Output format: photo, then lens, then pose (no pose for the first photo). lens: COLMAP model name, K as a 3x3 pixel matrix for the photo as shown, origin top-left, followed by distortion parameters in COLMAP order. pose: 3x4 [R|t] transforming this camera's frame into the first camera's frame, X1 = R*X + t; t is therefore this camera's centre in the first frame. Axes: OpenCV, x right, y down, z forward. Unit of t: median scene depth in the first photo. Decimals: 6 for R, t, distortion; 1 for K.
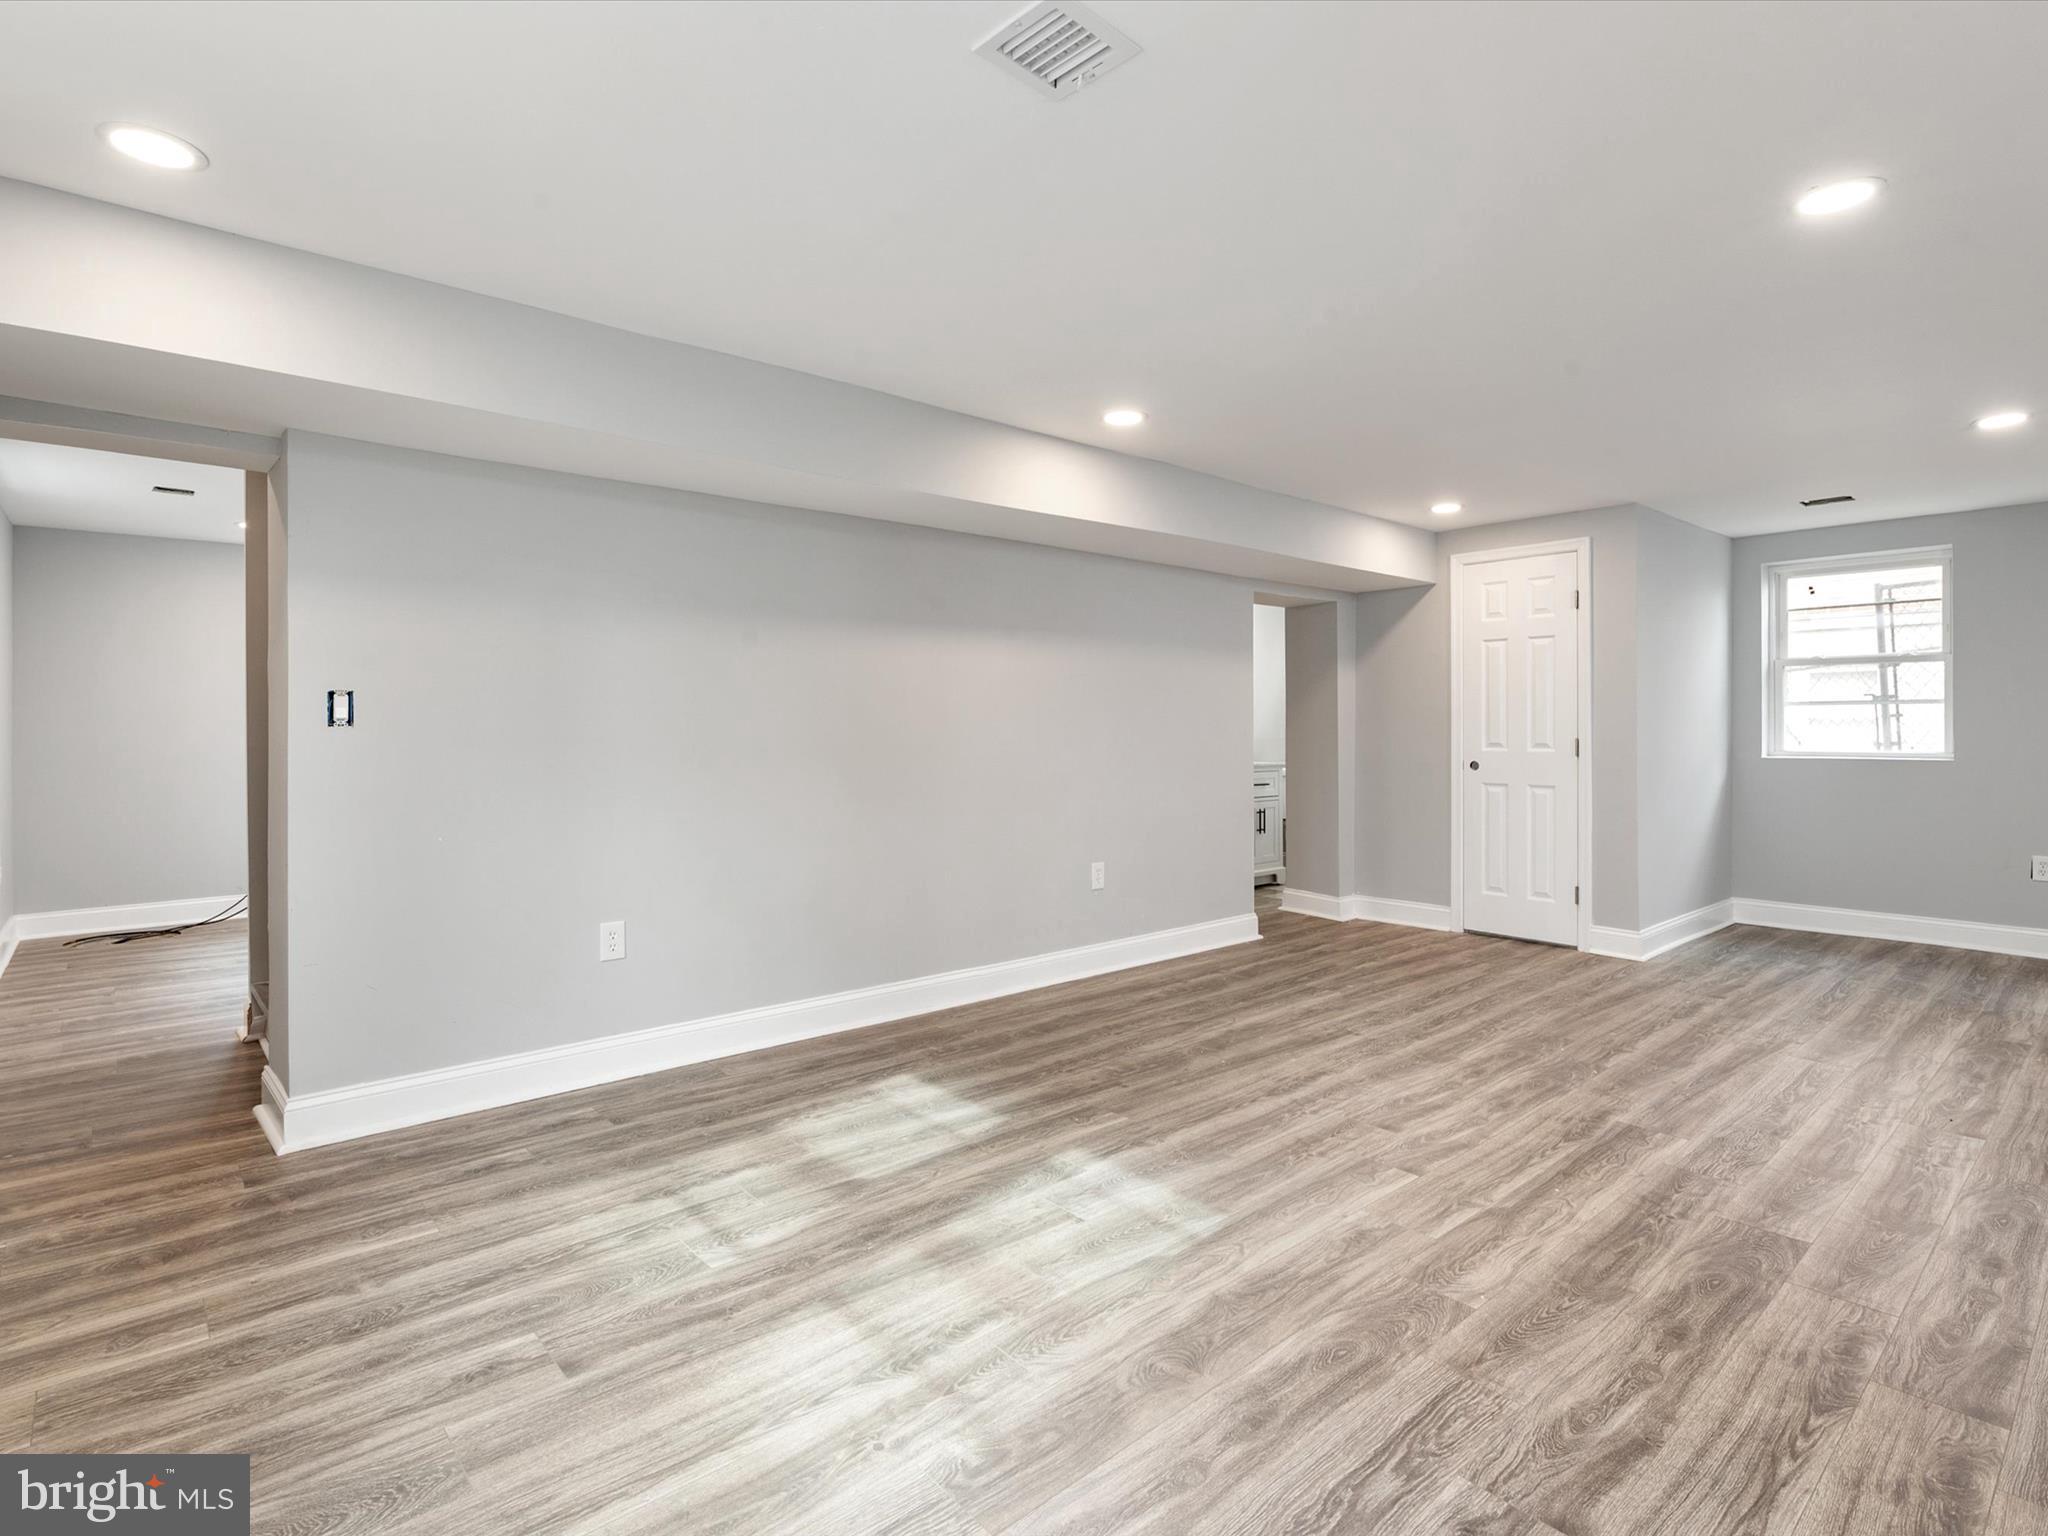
lens RADIAL K [[1042.4, 0, 1034.5], [0, 1042.4, 727.1], [0, 0, 1]] dist [-0.005434, -0.004899]
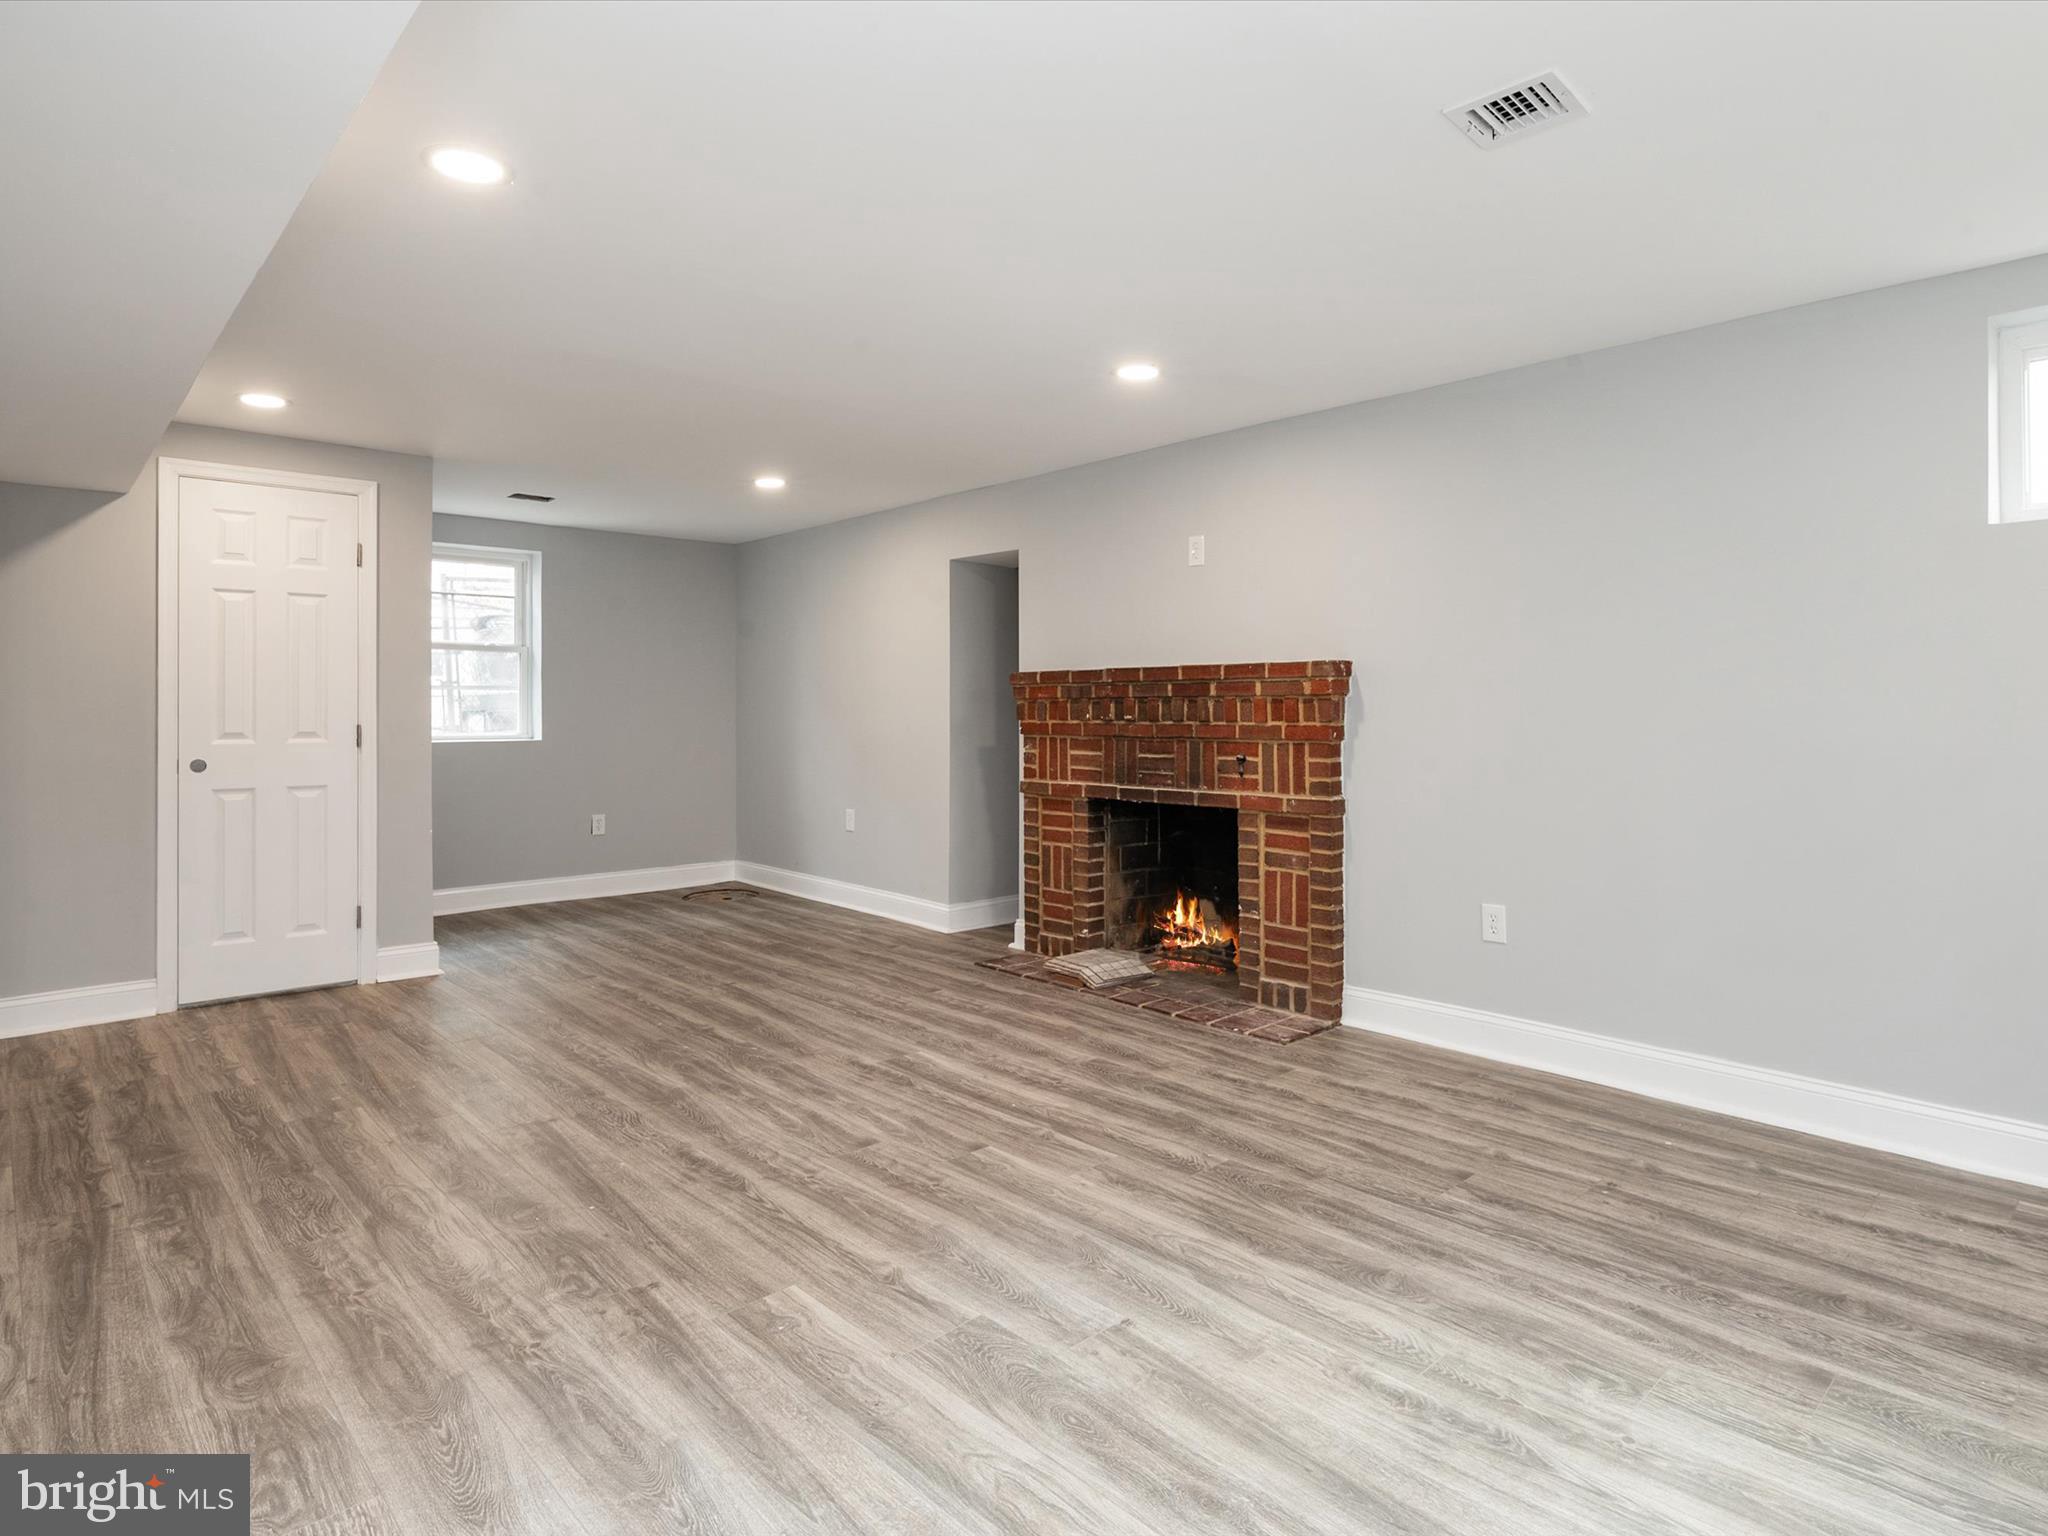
lens RADIAL K [[1105.6, 0, 1039.1], [0, 1105.6, 711.7], [0, 0, 1]] dist [0.007092, -0.008504]
pose [[-0.030069, -0.000072, 0.999548, -0.697313], [0.000456, 1.000000, 0.000086, -0.000023], [-0.999548, 0.000458, -0.030069, 0.937163]]
